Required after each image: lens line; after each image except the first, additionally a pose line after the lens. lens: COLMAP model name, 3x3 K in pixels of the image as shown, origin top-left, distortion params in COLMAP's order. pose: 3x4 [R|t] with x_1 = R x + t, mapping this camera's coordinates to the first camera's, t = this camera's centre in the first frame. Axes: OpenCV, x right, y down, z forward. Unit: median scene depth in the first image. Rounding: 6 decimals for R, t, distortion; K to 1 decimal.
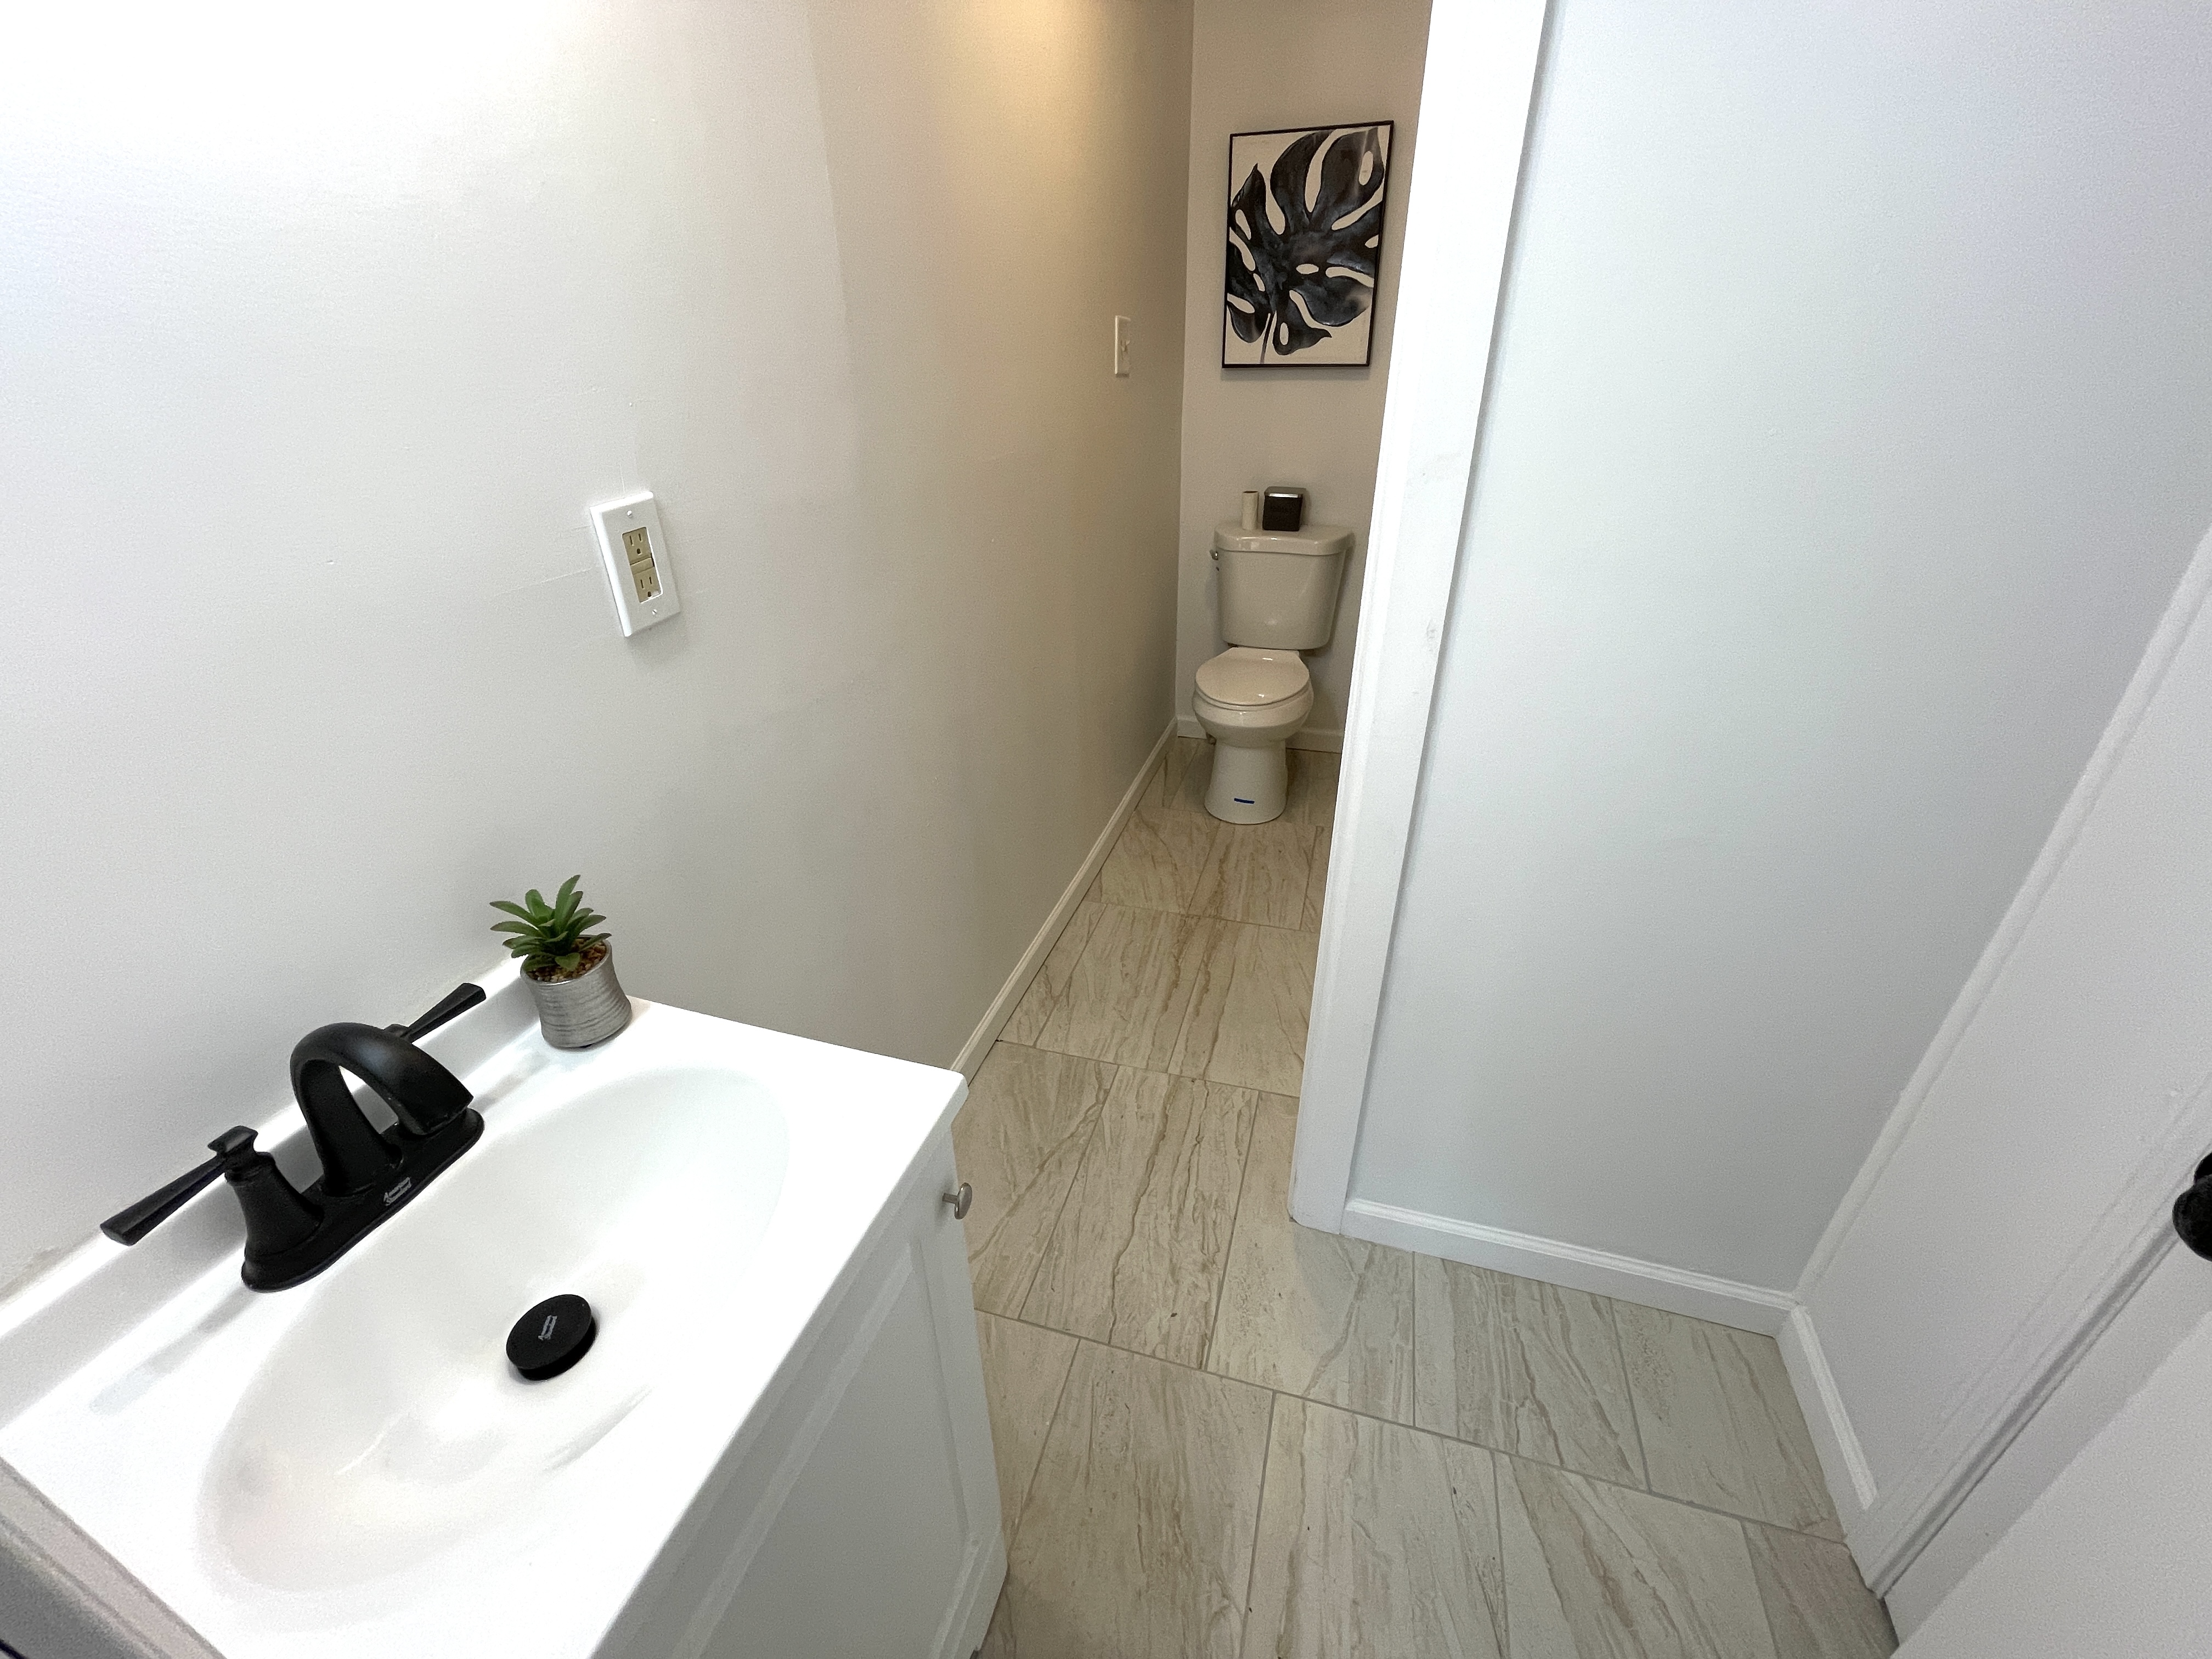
lens RADIAL K [[897.0, 0, 1109.0], [0, 897.0, 823.6], [0, 0, 1]] dist [-0.004504, 0.000353]
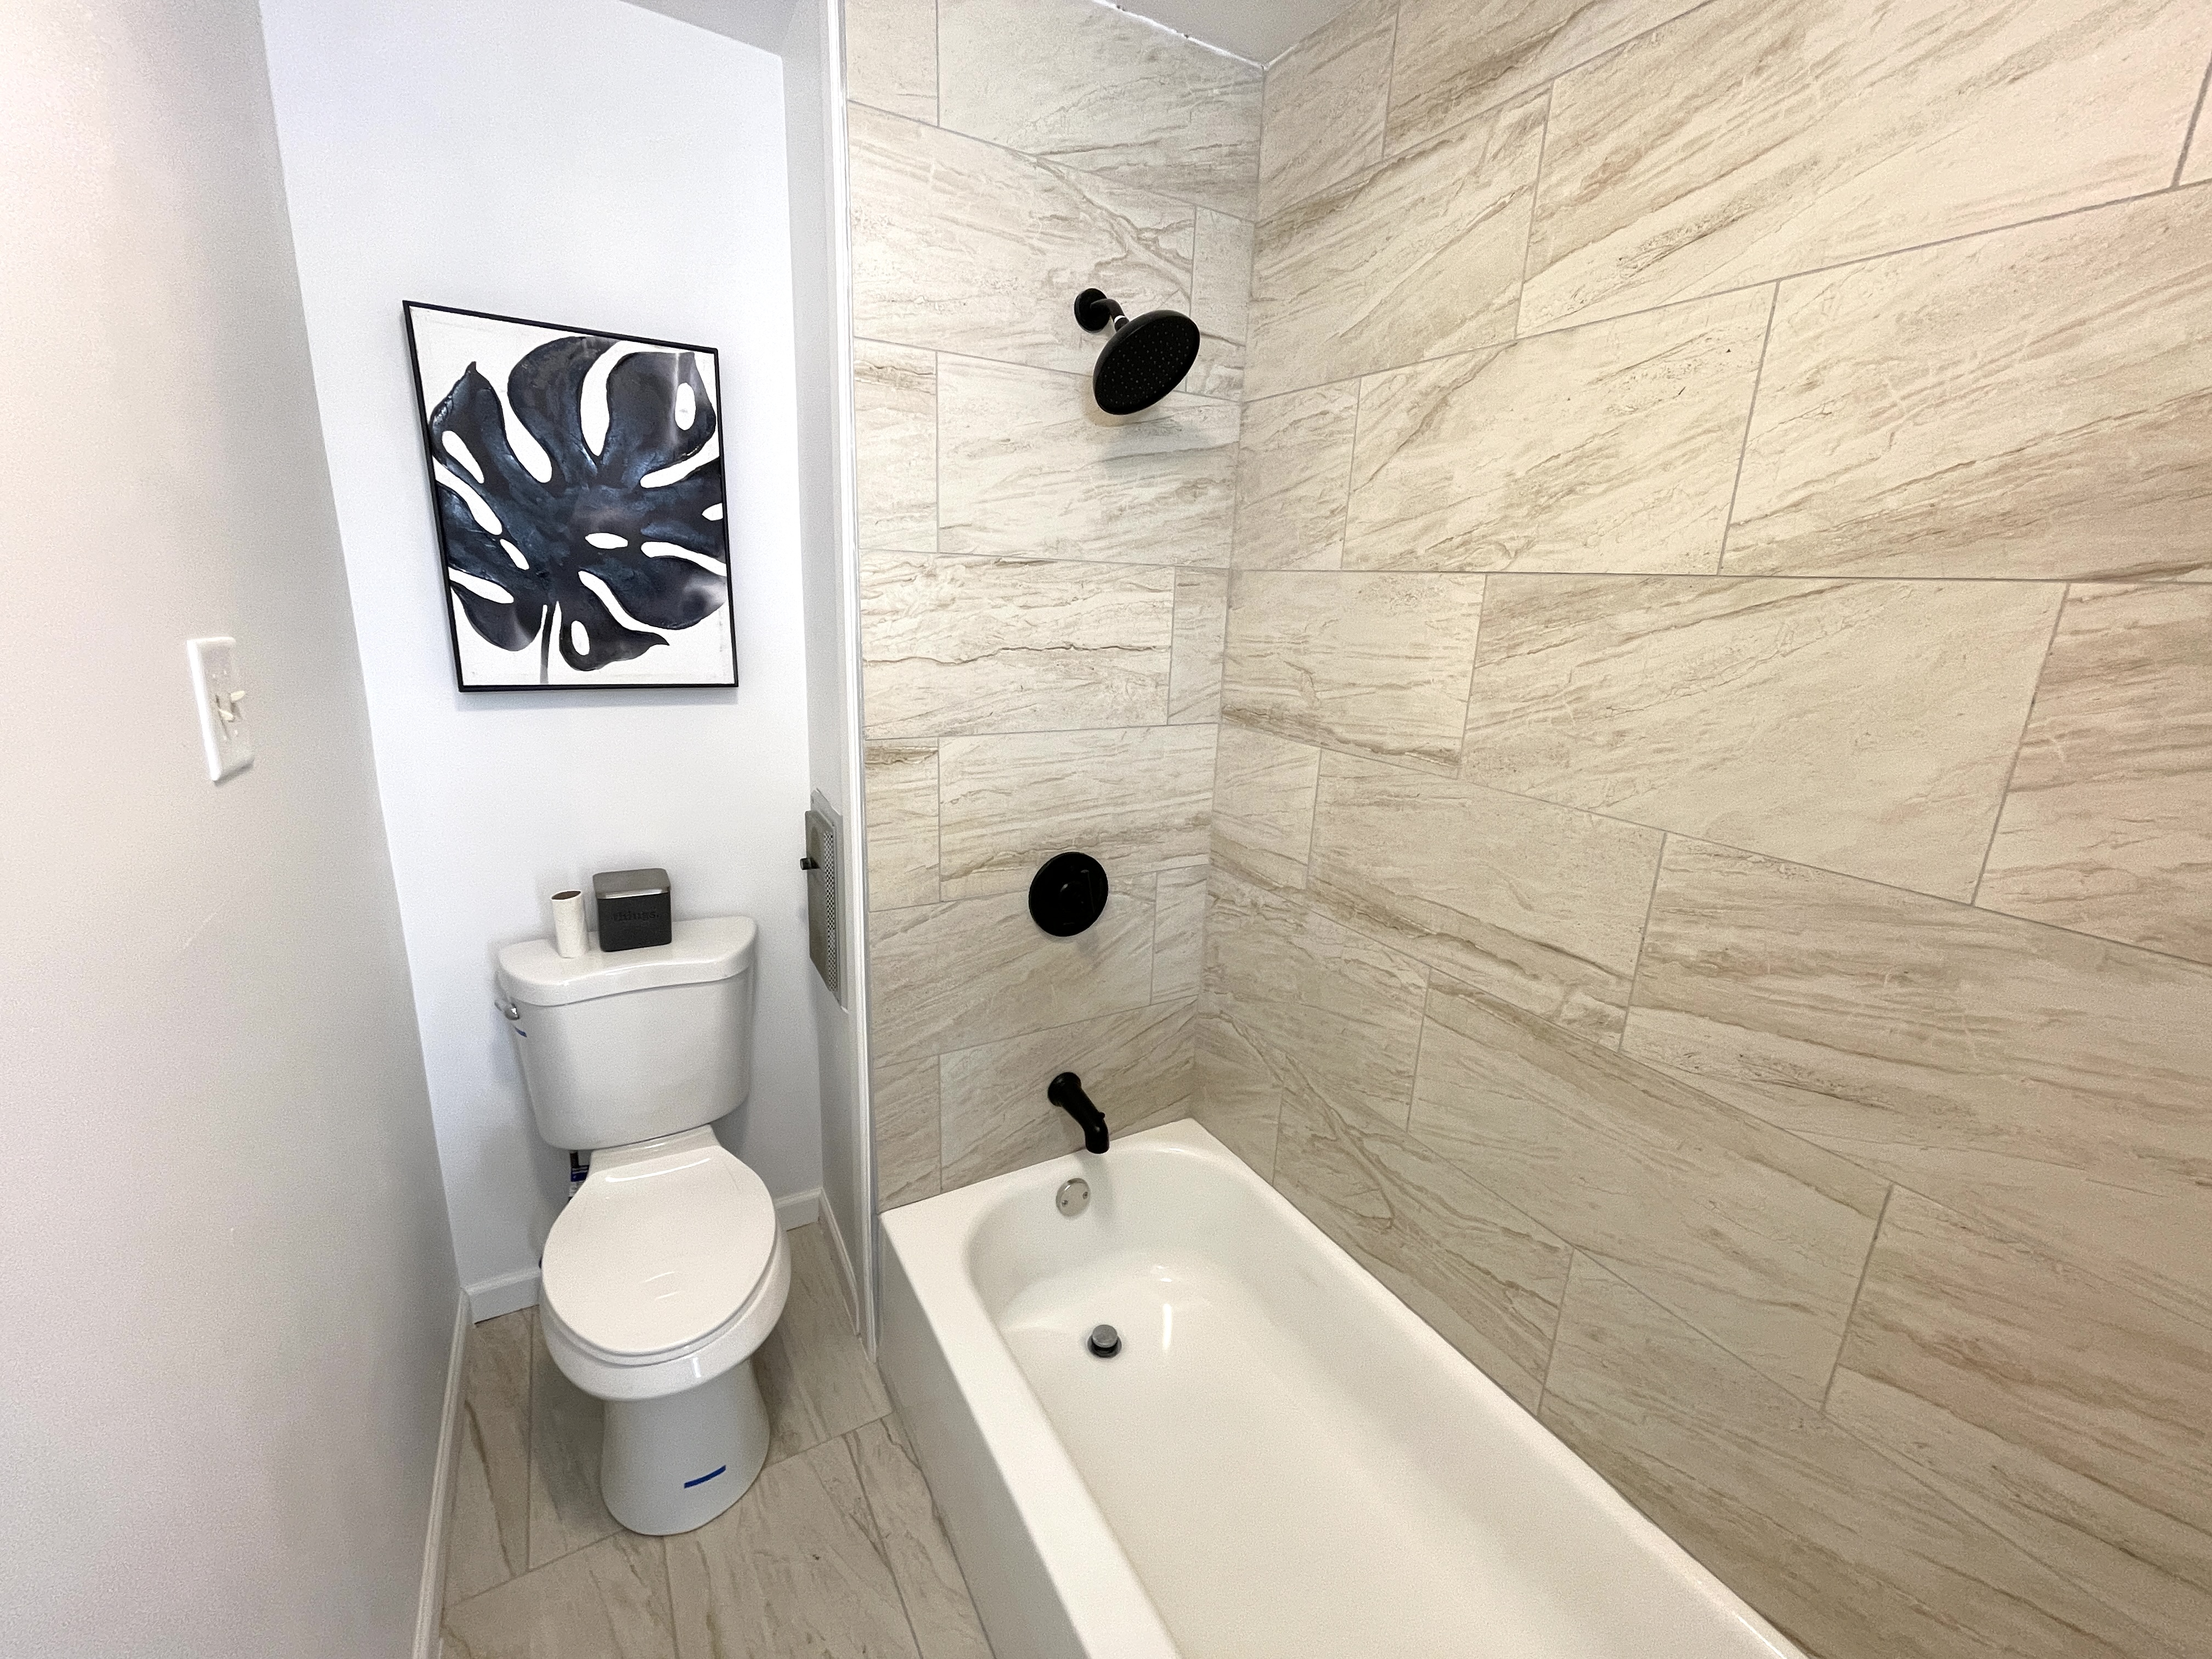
lens RADIAL K [[897.0, 0, 1109.0], [0, 897.0, 823.6], [0, 0, 1]] dist [-0.004504, 0.000353]
pose [[0.672777, -0.142894, 0.725915, -0.012480], [0.297727, 0.950509, -0.088829, -0.288857], [-0.677296, 0.275887, 0.682024, 0.420292]]
